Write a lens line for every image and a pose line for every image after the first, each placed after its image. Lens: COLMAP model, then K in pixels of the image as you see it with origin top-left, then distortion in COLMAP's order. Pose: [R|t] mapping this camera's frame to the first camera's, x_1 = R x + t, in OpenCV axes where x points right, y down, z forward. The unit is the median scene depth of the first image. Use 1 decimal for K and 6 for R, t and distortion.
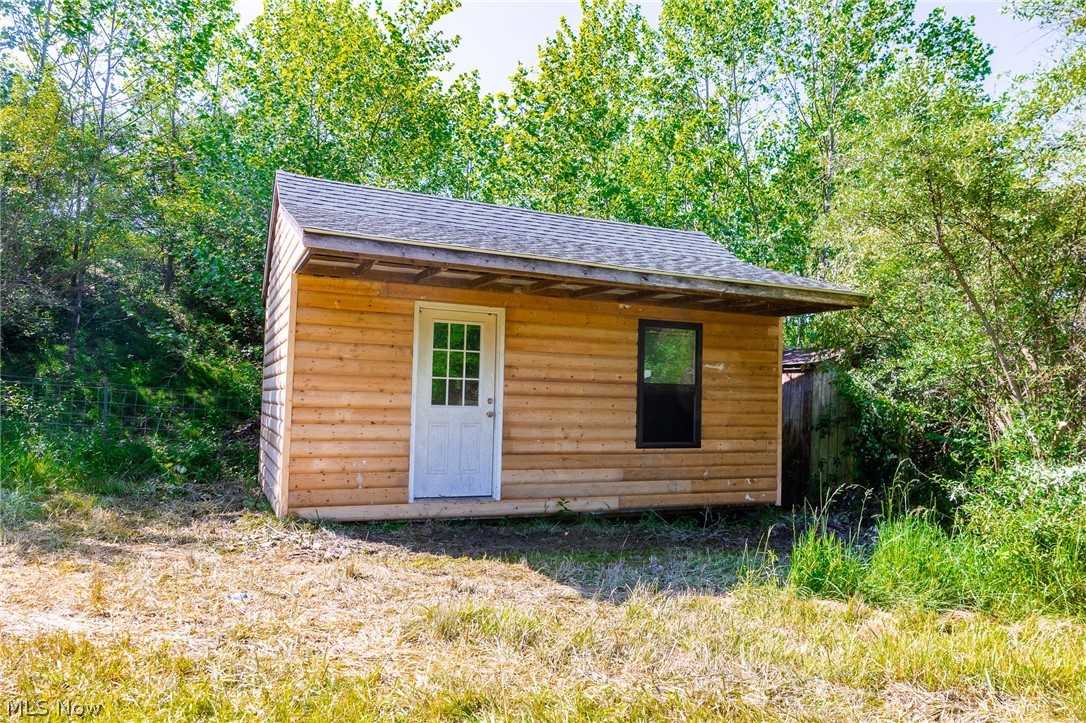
lens RADIAL K [[731.6, 0, 543.0], [0, 731.6, 361.5], [0, 0, 1]] dist [0.002444, 0.000765]
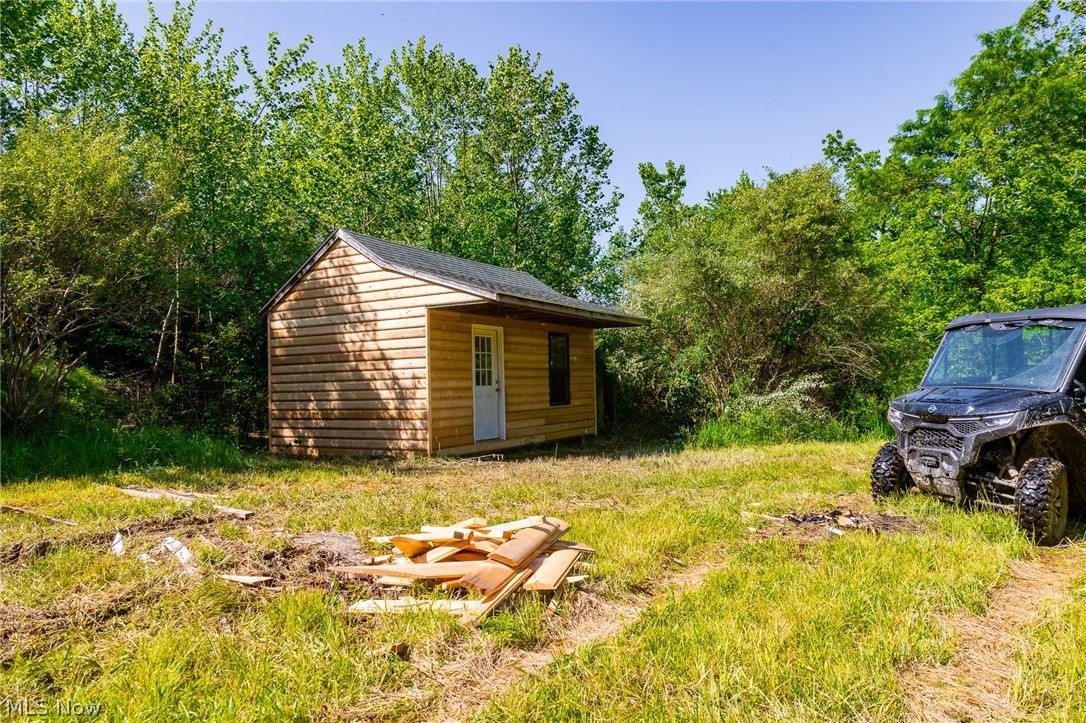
lens RADIAL K [[731.6, 0, 543.0], [0, 731.6, 361.5], [0, 0, 1]] dist [0.002444, 0.000765]
pose [[0.800379, -0.022734, 0.599064, -0.926950], [0.004864, 0.999494, 0.031431, -0.042566], [-0.599475, -0.022243, 0.800084, -0.380331]]
